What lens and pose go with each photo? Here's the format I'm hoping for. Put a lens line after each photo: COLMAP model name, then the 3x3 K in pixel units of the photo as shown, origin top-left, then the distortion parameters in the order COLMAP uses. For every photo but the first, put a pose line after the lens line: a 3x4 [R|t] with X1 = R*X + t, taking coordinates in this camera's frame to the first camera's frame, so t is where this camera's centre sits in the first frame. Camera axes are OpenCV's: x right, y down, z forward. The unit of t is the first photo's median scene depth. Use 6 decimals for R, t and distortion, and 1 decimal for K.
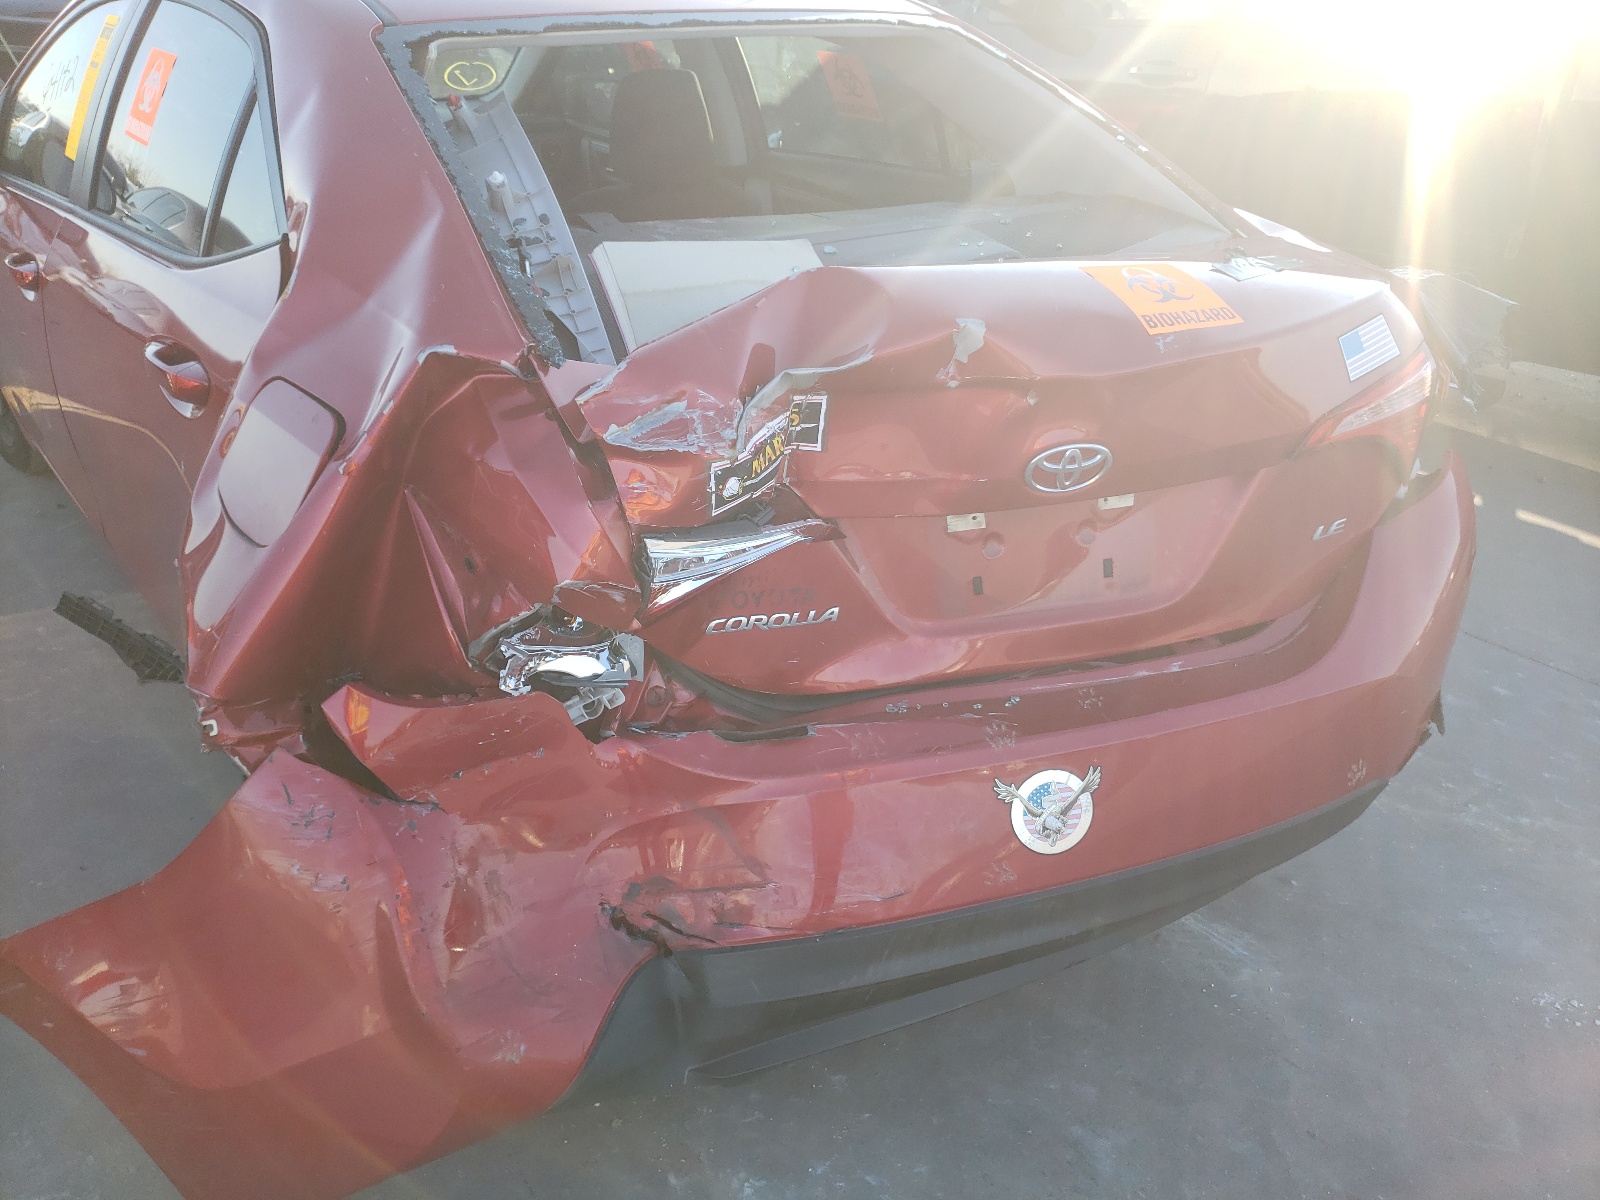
lens RADIAL K [[1240.3, 0, 800.0], [0, 1240.3, 600.0], [0, 0, 1]] dist [0.097114, -0.325345]
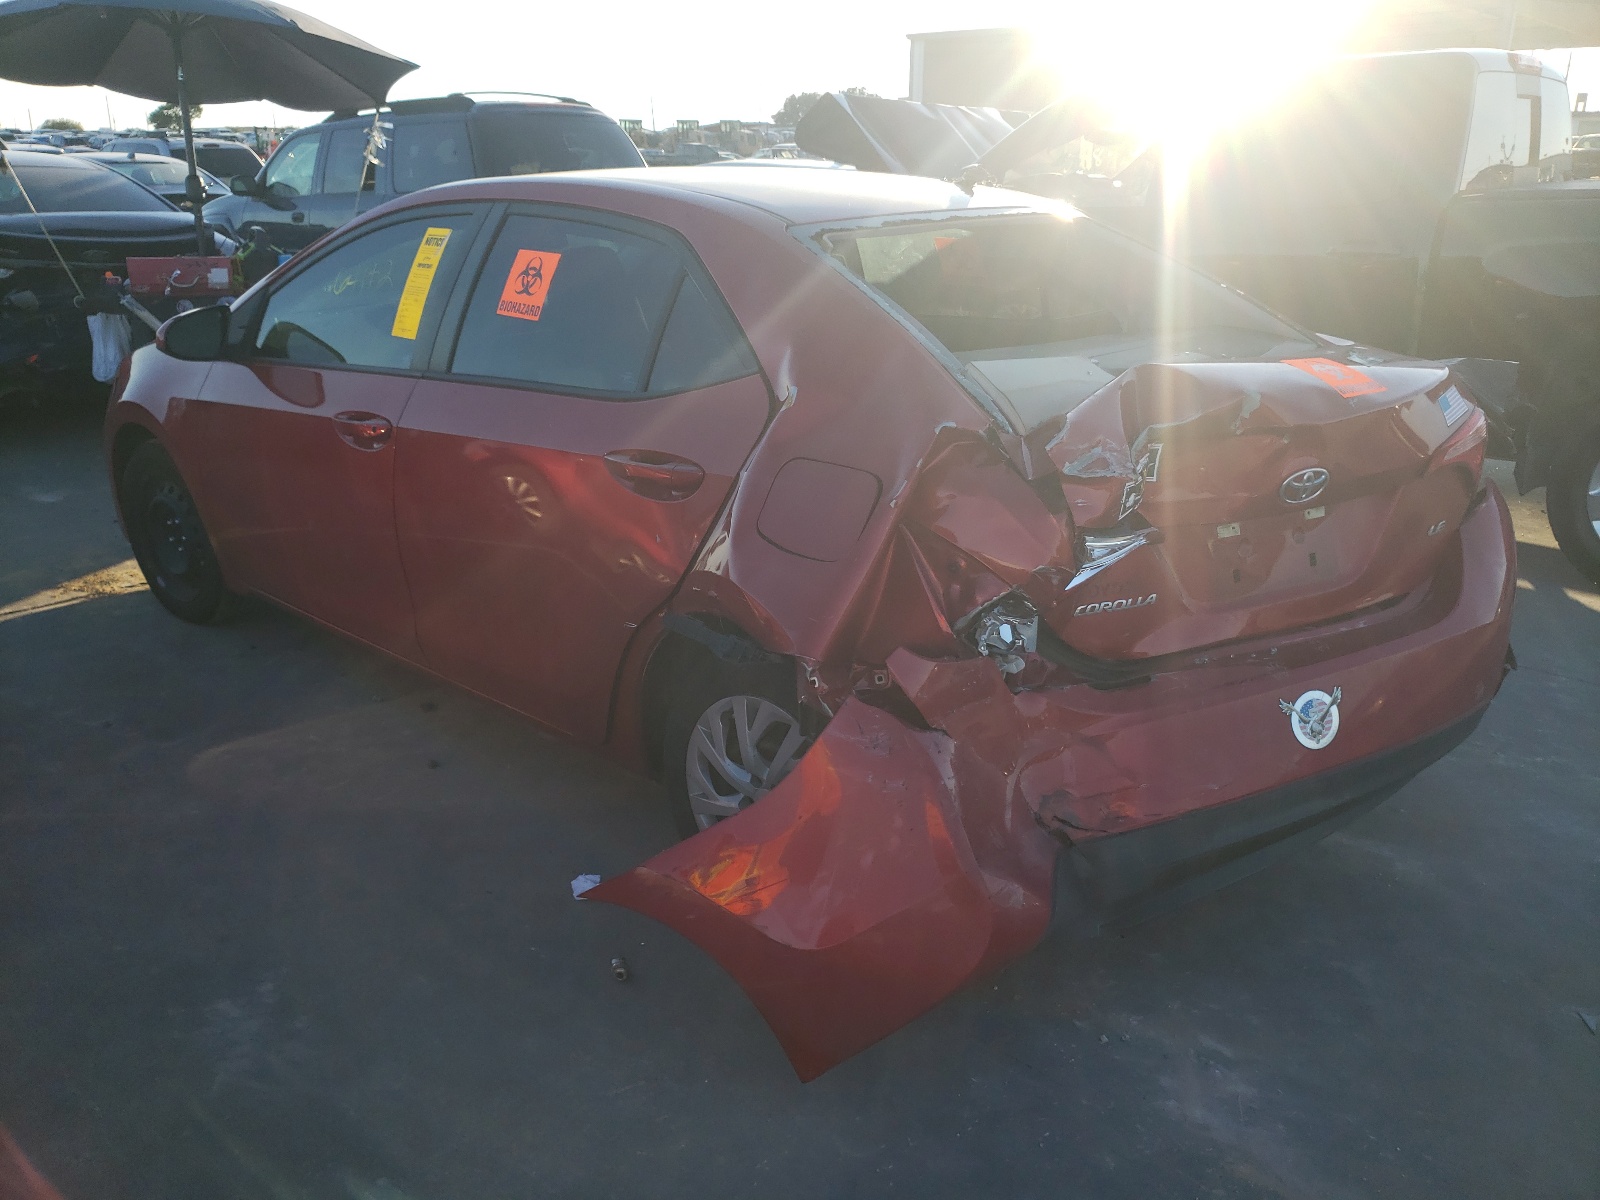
lens RADIAL K [[1240.3, 0, 800.0], [0, 1240.3, 600.0], [0, 0, 1]] dist [0.097114, -0.325345]
pose [[0.988684, -0.073393, 0.130834, -0.580488], [0.090830, 0.986983, -0.132723, 0.171779], [-0.119390, 0.143105, 0.982480, -0.390978]]
